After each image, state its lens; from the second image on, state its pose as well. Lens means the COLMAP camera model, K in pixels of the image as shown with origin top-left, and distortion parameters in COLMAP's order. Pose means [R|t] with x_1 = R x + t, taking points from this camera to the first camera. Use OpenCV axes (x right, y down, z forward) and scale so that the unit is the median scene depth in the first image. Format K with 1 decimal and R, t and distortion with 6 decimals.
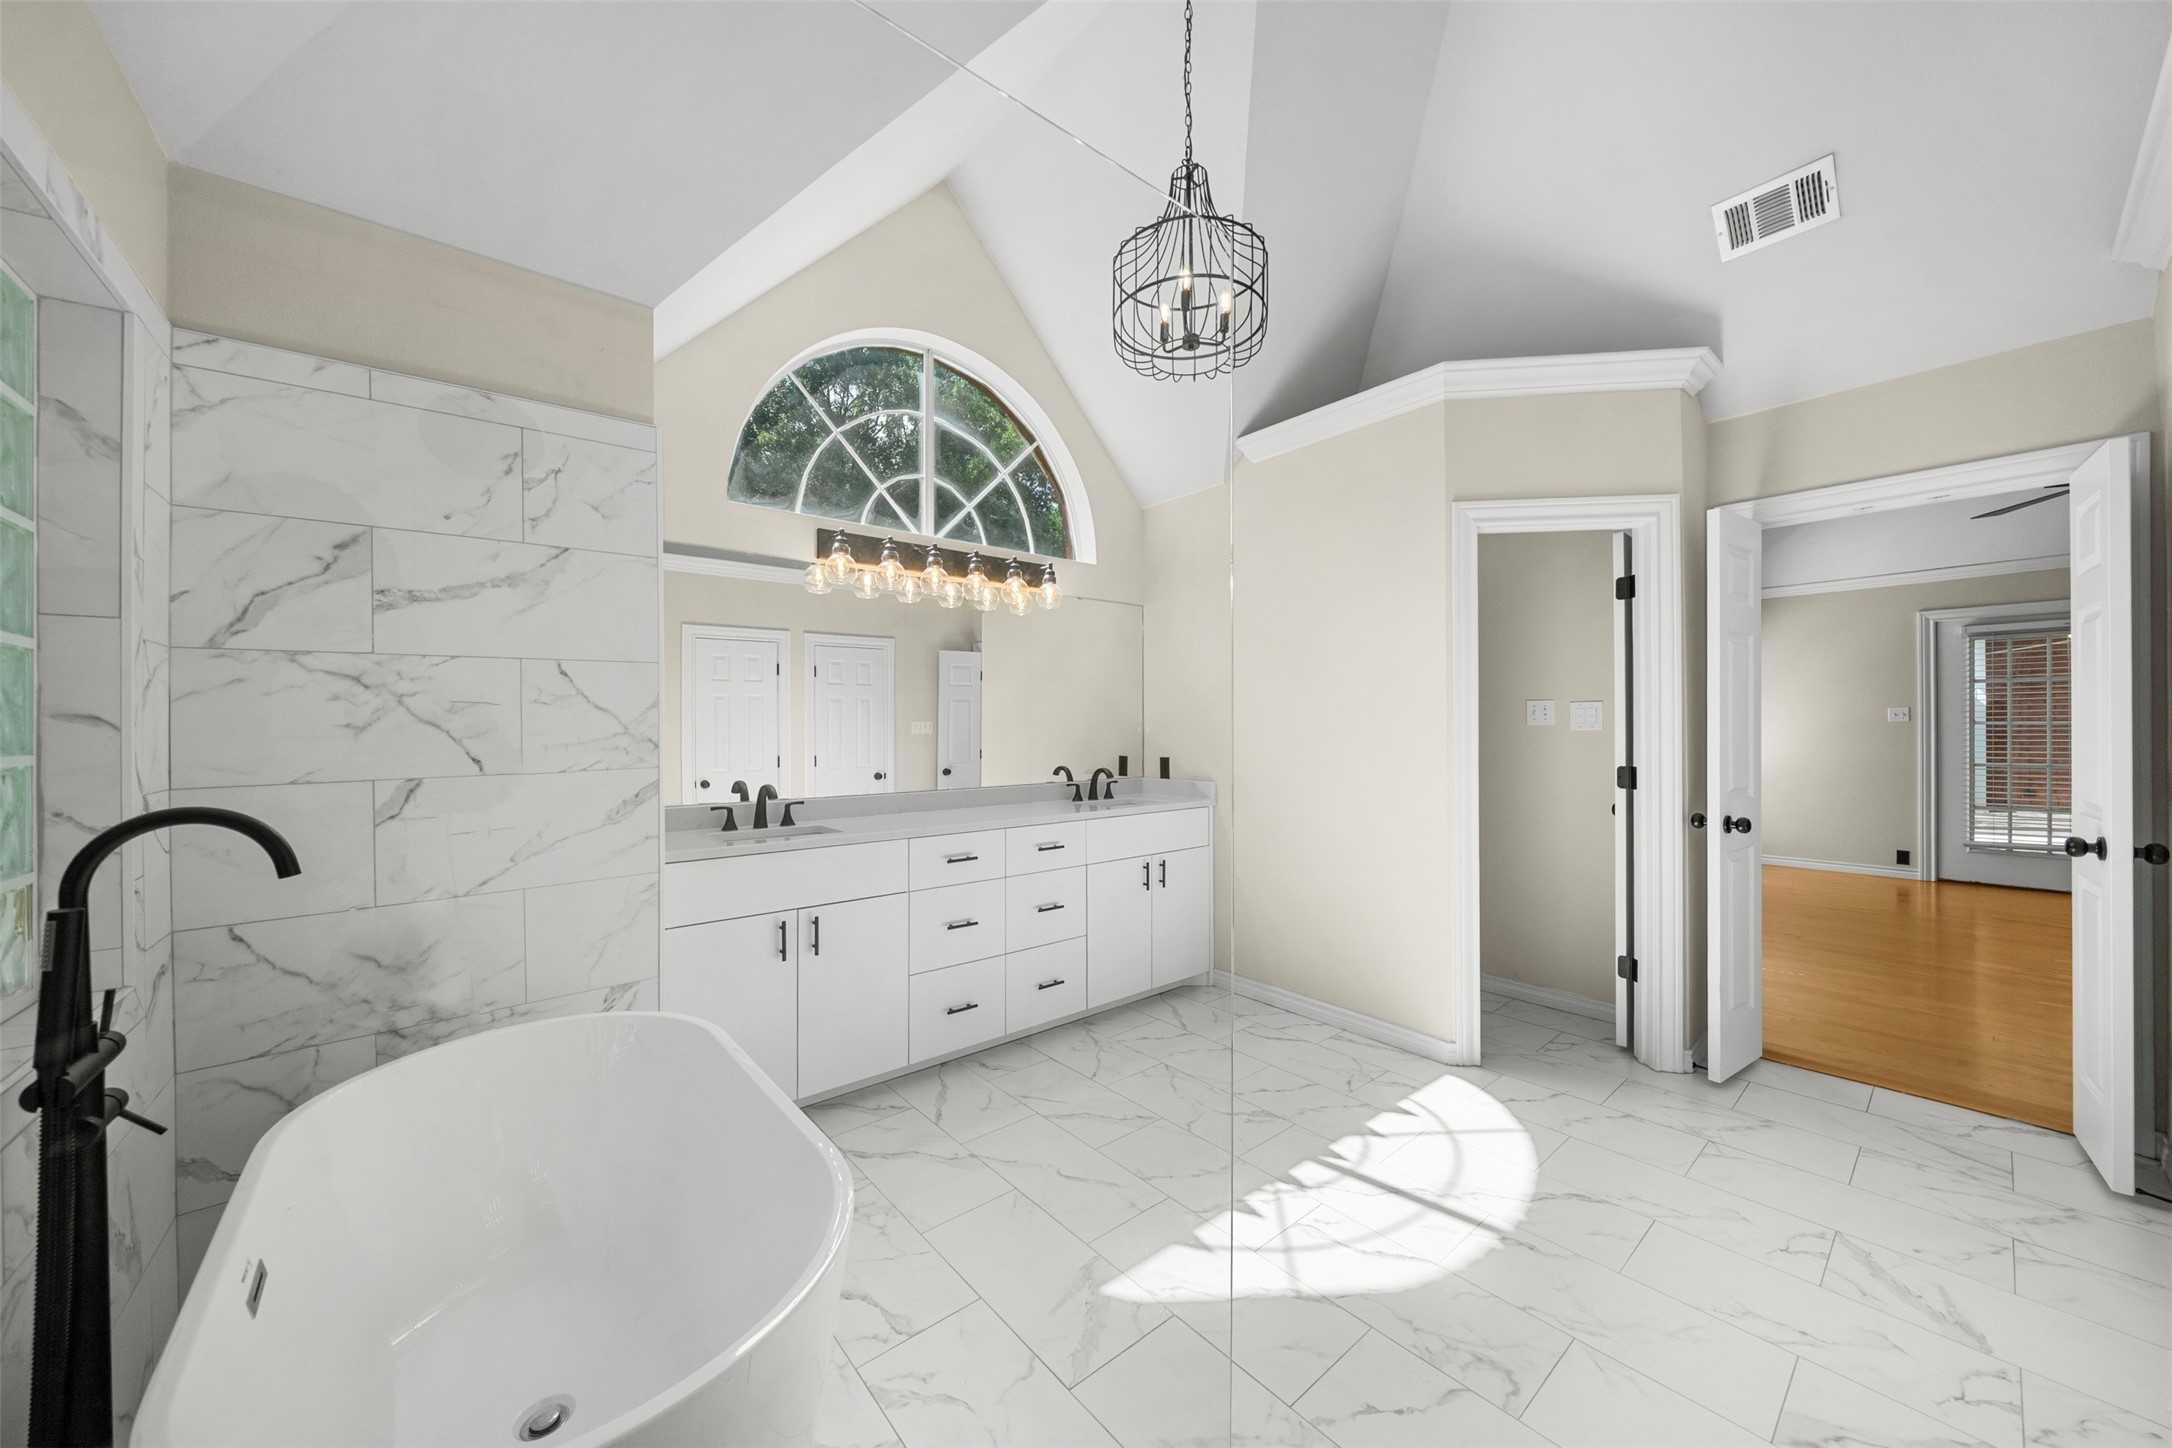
lens RADIAL K [[758.5, 0, 1074.1], [0, 758.5, 731.2], [0, 0, 1]] dist [0.012776, -0.000034]
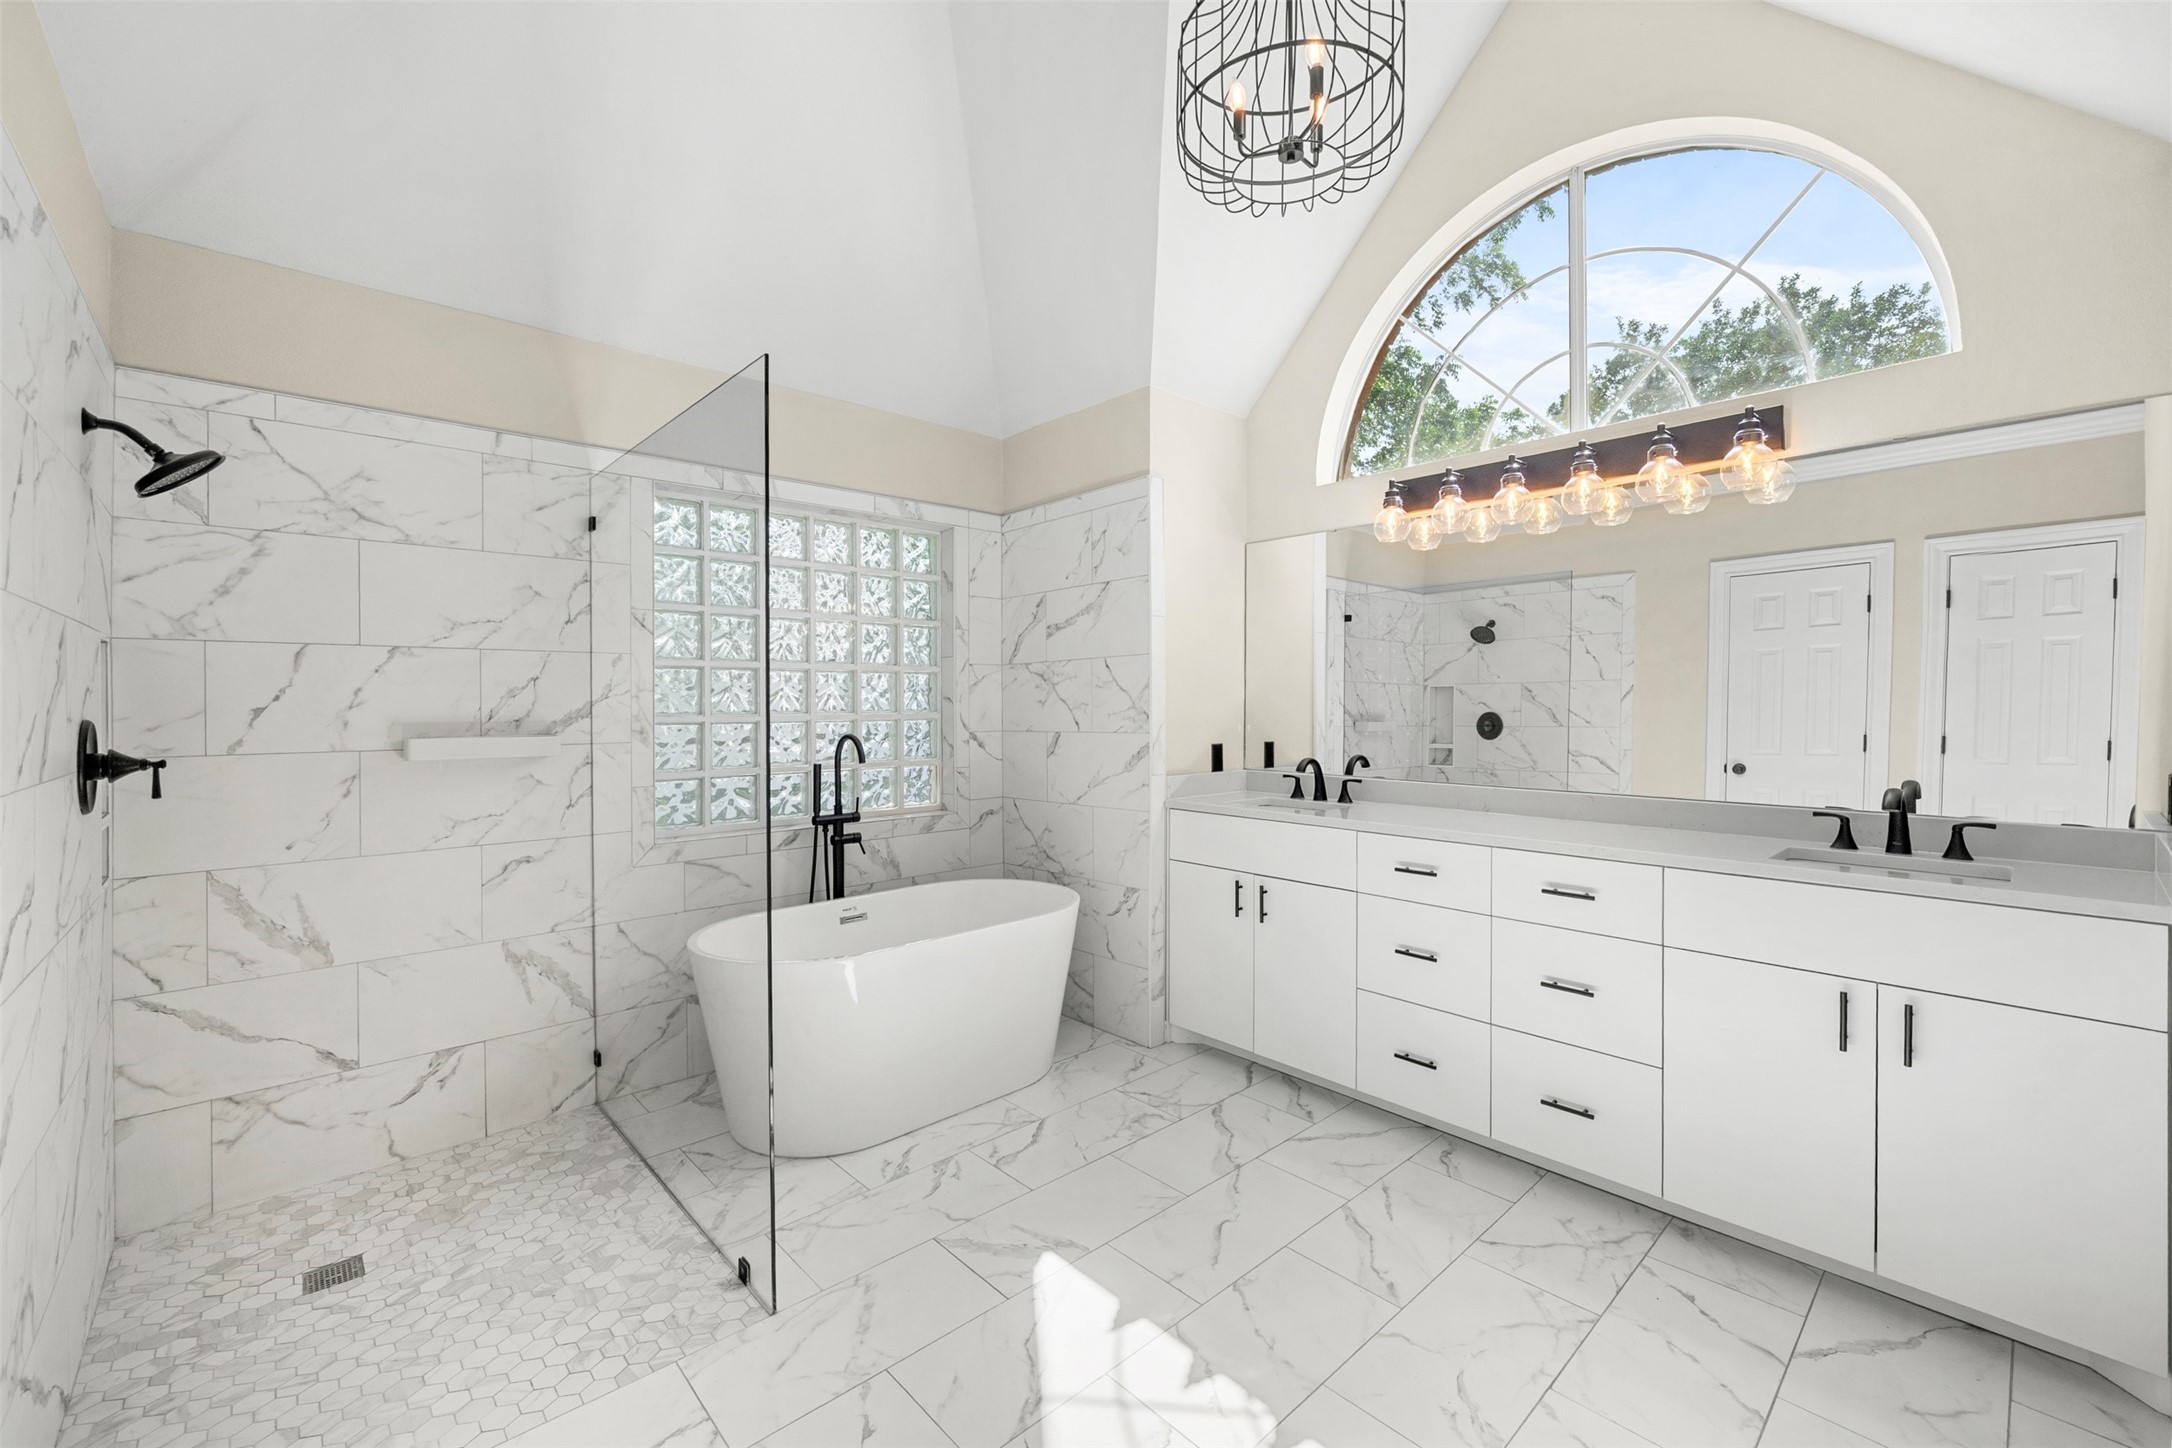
lens RADIAL K [[895.5, 0, 1082.3], [0, 895.5, 714.2], [0, 0, 1]] dist [0.013252, -0.000003]
pose [[0.063052, 0.016979, -0.997866, 0.821736], [-0.003217, 0.999854, 0.016809, -0.009012], [0.998005, 0.002150, 0.063097, 0.648690]]
